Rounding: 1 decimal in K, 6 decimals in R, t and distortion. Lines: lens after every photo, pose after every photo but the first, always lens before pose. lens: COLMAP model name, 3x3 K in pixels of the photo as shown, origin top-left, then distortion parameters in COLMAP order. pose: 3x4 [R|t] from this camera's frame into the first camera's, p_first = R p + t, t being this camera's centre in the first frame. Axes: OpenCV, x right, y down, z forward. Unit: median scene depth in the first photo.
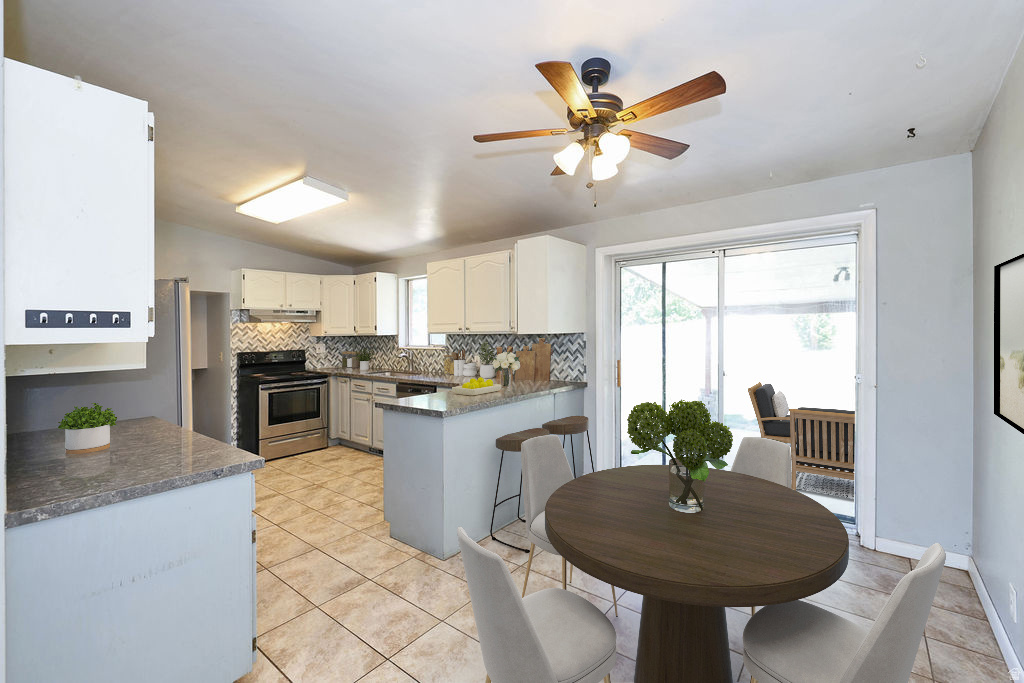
lens RADIAL K [[437.3, 0, 532.8], [0, 437.3, 323.1], [0, 0, 1]] dist [0.000252, 0.000965]
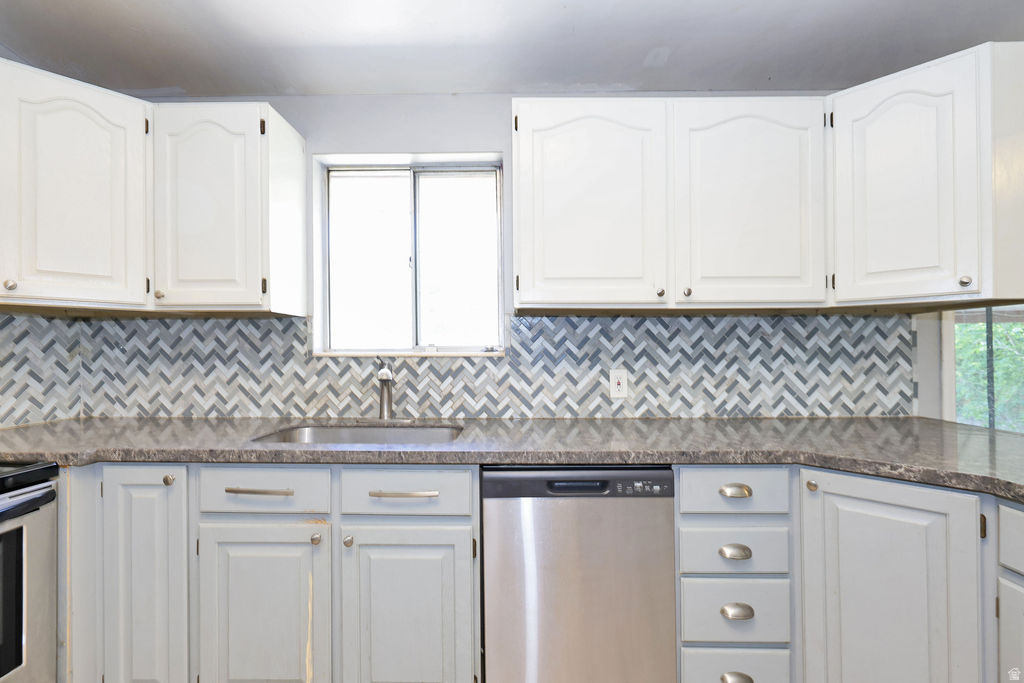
lens RADIAL K [[437.3, 0, 480.7], [0, 437.3, 354.2], [0, 0, 1]] dist [0.000252, 0.000965]
pose [[0.811536, 0.014499, 0.584122, -0.460858], [-0.016846, 0.999857, -0.001413, 0.062686], [-0.584059, -0.008694, 0.811665, 0.743942]]
